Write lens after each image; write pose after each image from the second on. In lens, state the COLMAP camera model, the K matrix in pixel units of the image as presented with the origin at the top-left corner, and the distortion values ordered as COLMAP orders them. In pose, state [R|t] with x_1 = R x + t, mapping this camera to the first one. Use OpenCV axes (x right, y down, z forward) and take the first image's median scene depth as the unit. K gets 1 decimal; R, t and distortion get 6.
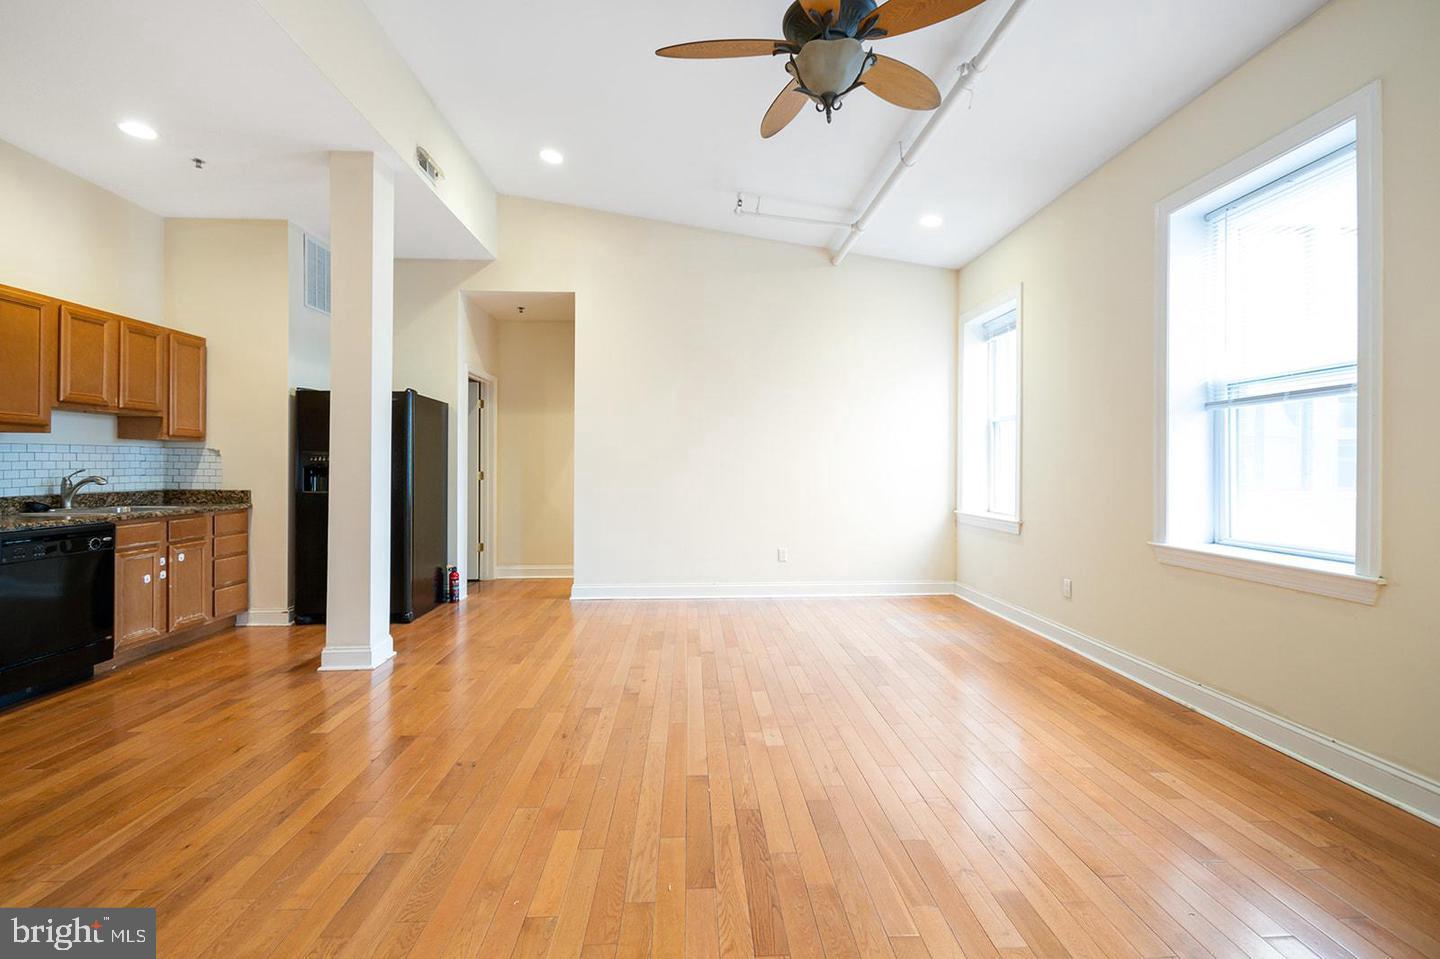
lens RADIAL K [[640.7, 0, 718.5], [0, 640.7, 472.8], [0, 0, 1]] dist [0.001213, 0.000129]
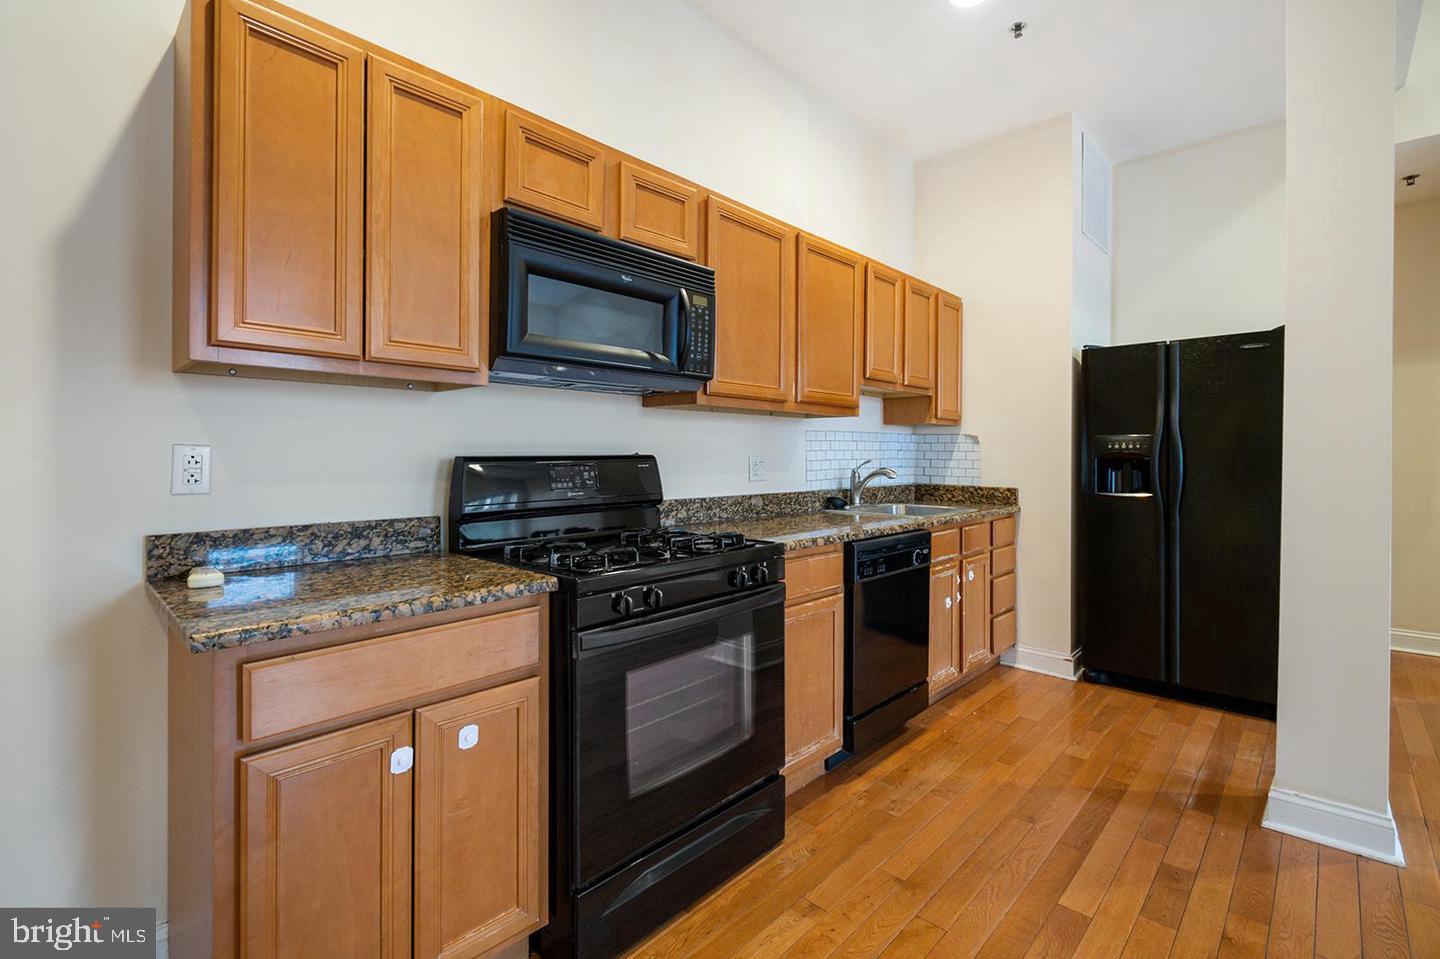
lens RADIAL K [[640.7, 0, 715.5], [0, 640.7, 466.6], [0, 0, 1]] dist [0.001213, 0.000129]
pose [[0.695076, 0.009426, -0.718874, -0.488690], [-0.006946, 0.999955, 0.006395, -0.000463], [0.718903, 0.000549, 0.695111, 0.243949]]
